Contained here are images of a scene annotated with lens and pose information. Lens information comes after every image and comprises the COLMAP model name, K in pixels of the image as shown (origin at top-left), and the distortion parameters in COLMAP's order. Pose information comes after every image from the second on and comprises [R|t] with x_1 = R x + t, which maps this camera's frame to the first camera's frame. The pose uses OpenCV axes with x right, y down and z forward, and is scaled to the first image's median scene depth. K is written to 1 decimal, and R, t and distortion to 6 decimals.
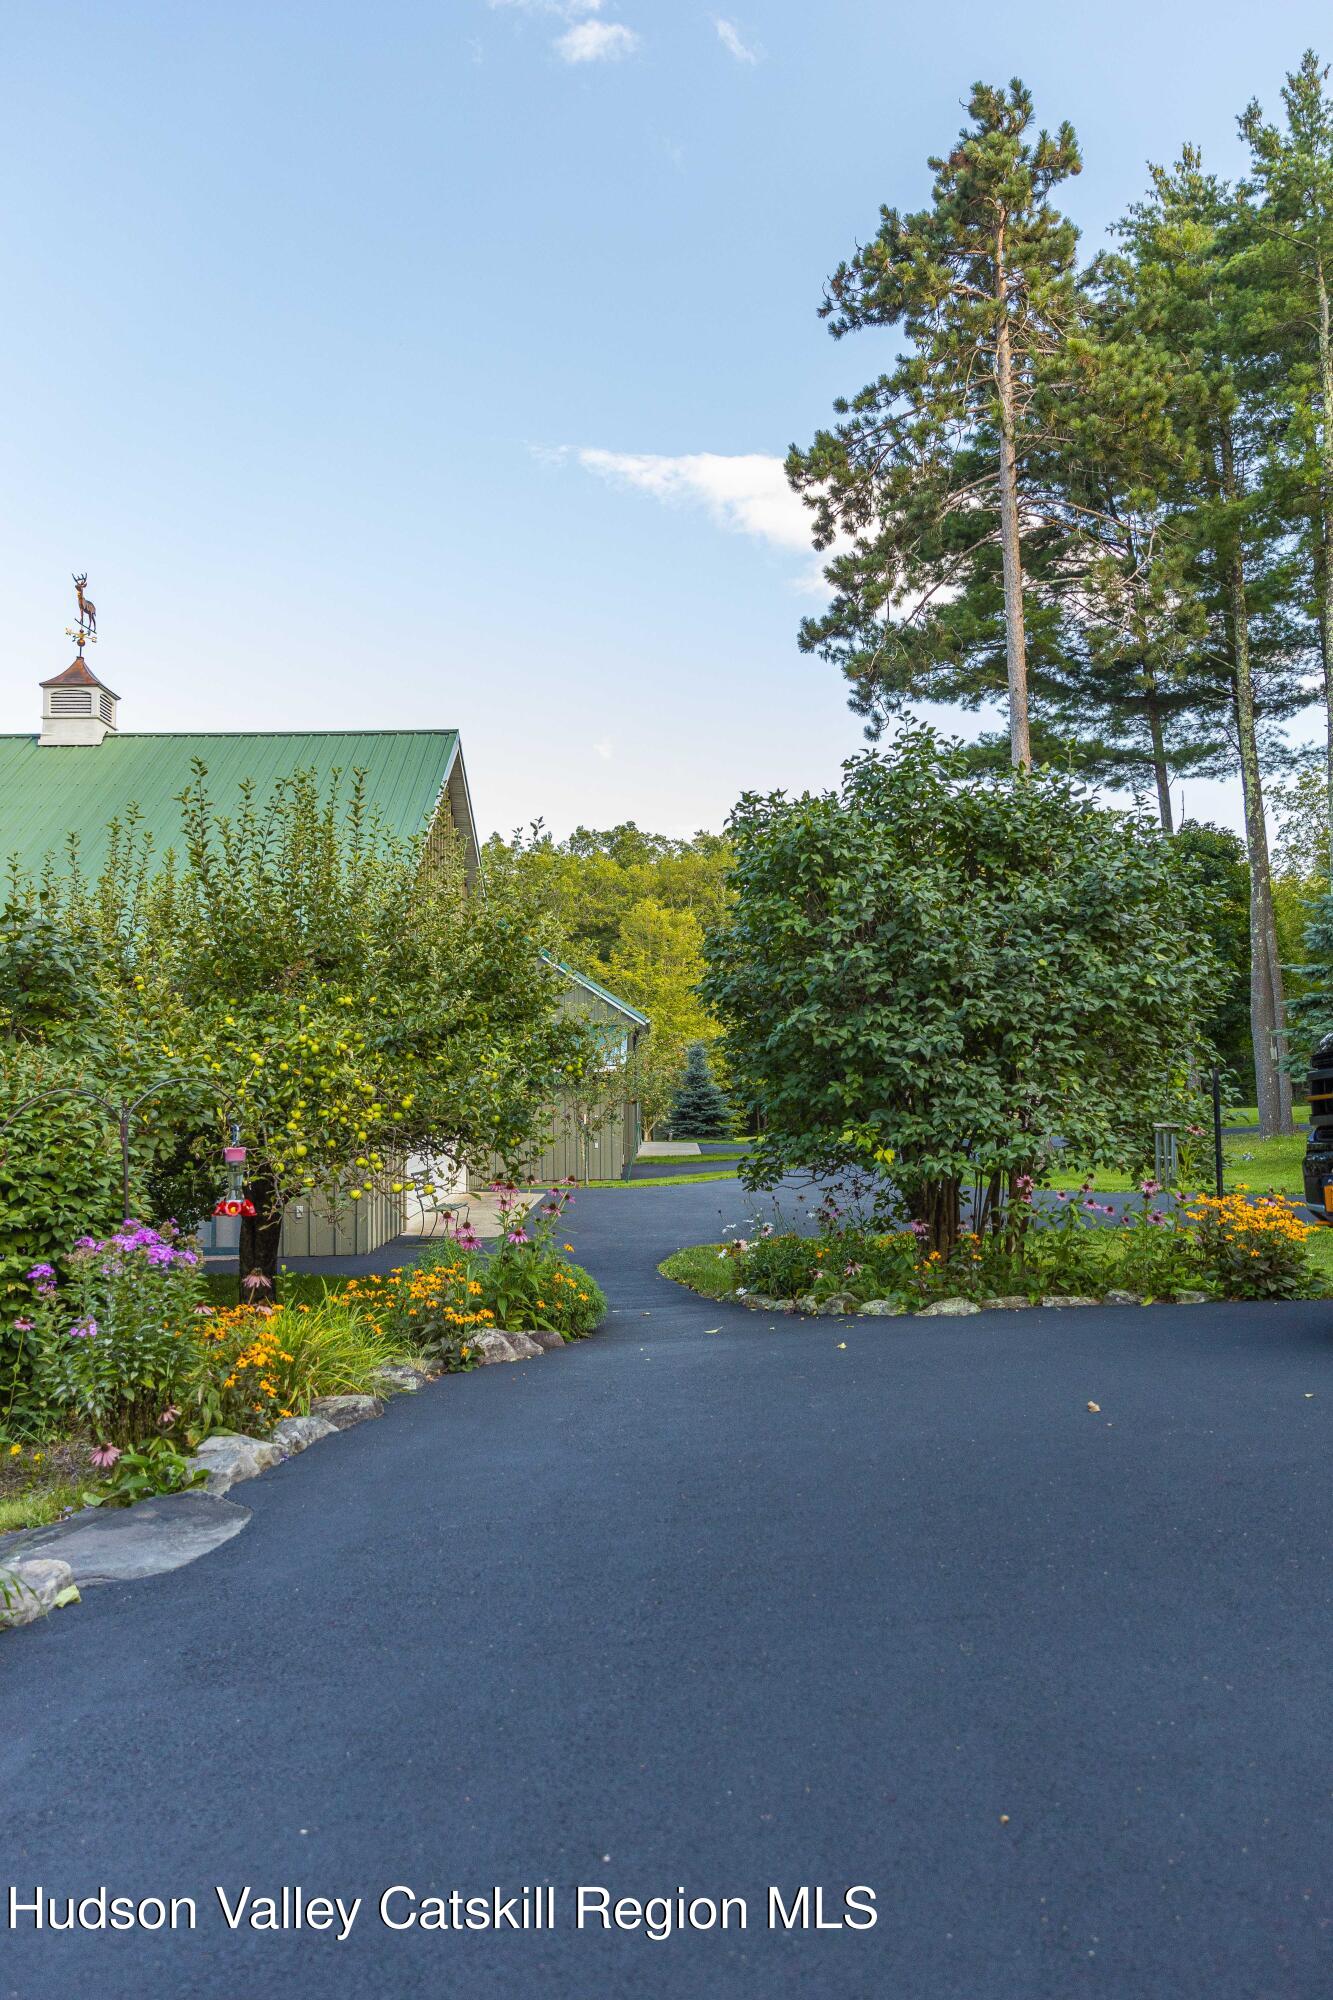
lens RADIAL K [[1507.9, 0, 666.5], [0, 1507.9, 1000.0], [0, 0, 1]] dist [0.011677, 0.008979]
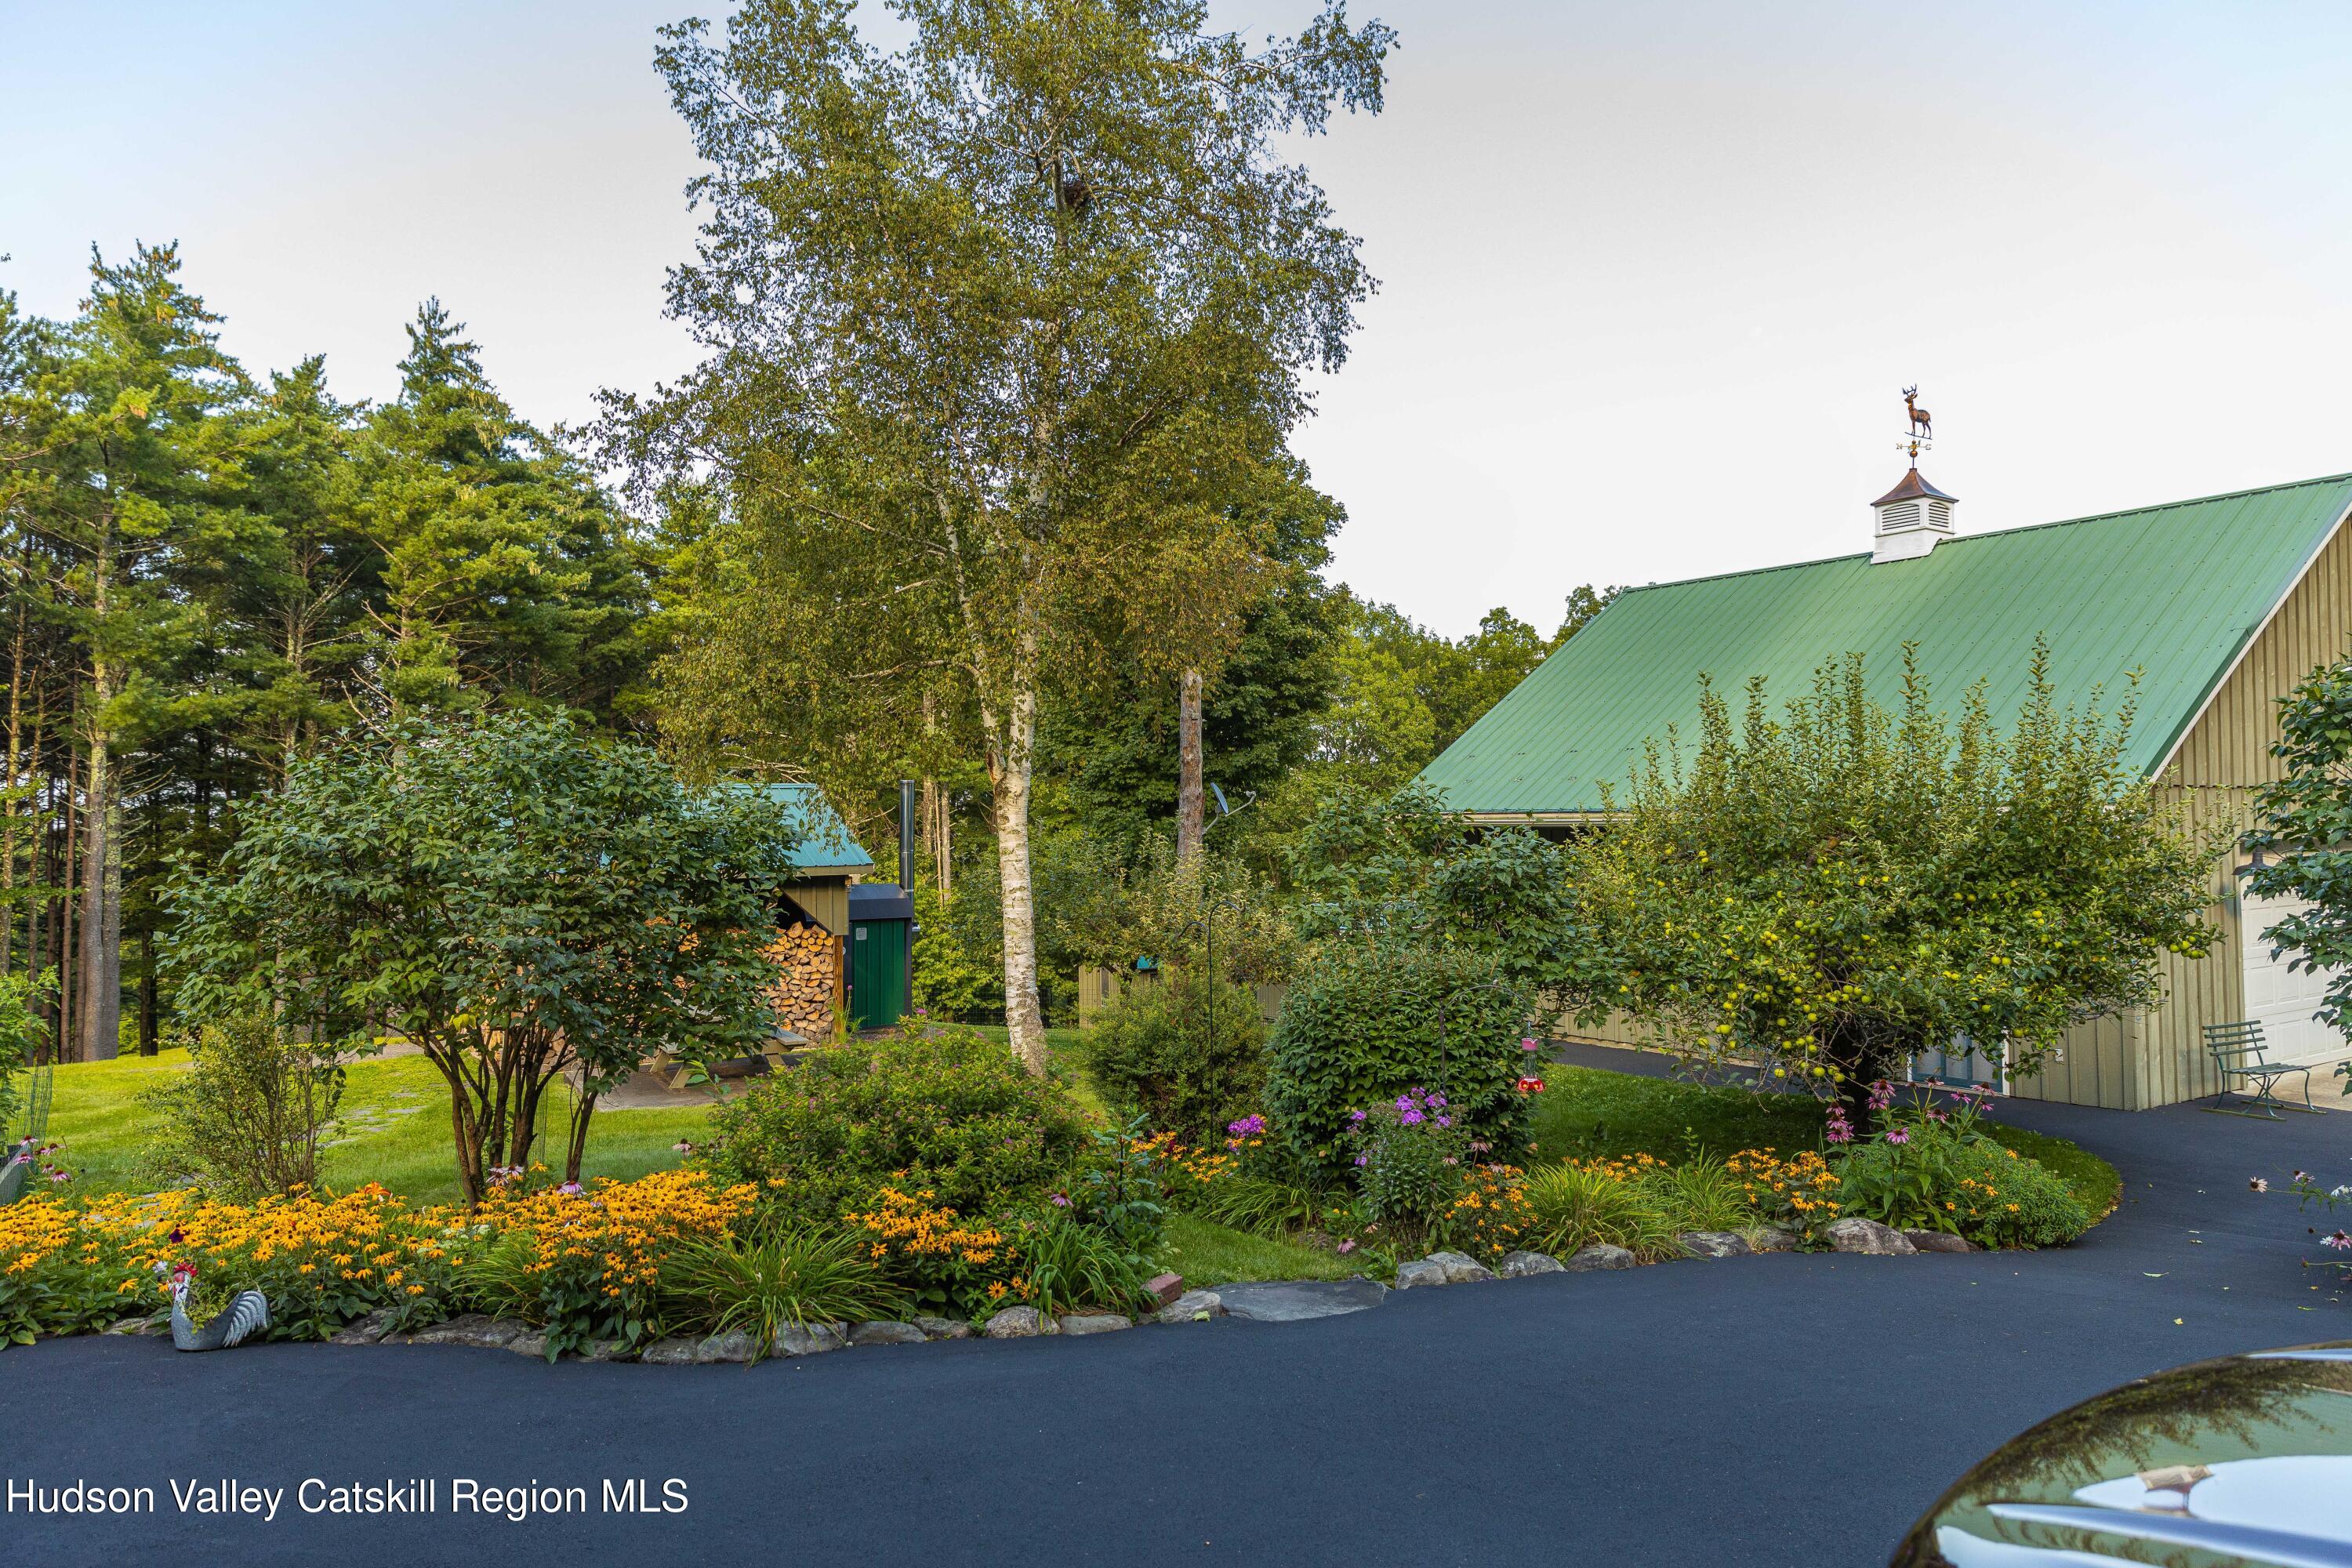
lens RADIAL K [[1581.6, 0, 1176.0], [0, 1581.6, 784.0], [0, 0, 1]] dist [0.016541, -0.001155]
pose [[0.567176, -0.015299, -0.823454, 0.145307], [0.037046, 0.999289, 0.006950, -0.031016], [0.822763, -0.034447, 0.567340, -0.006131]]
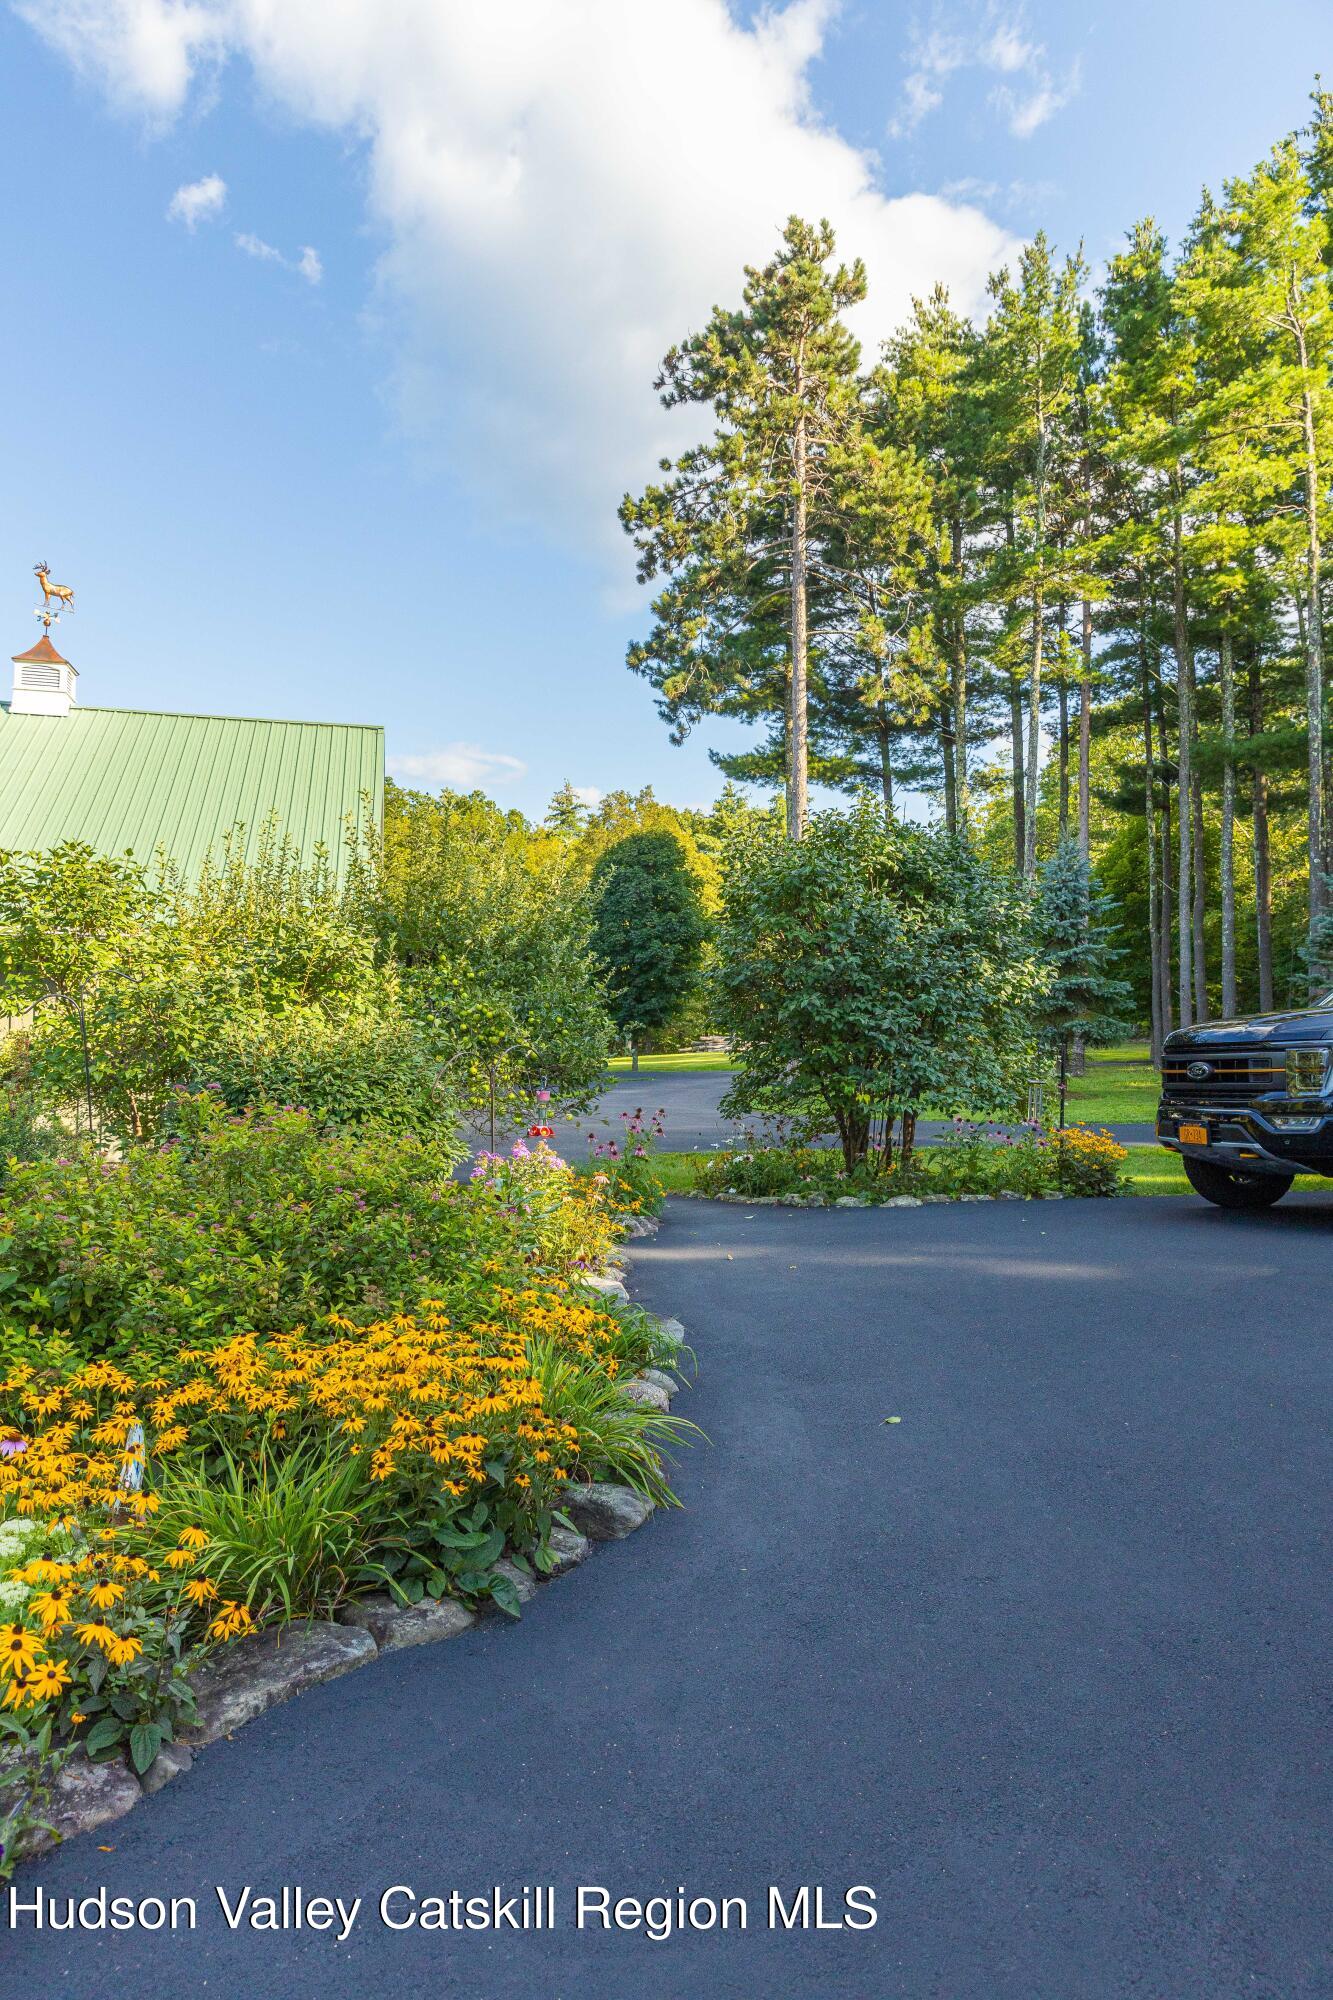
lens RADIAL K [[1344.9, 0, 666.5], [0, 1344.9, 1000.0], [0, 0, 1]] dist [0.016541, -0.001155]
pose [[0.976069, 0.035251, 0.214586, -0.103026], [-0.045029, 0.998150, 0.040853, -0.011758], [-0.212749, -0.049538, 0.975850, -0.072652]]
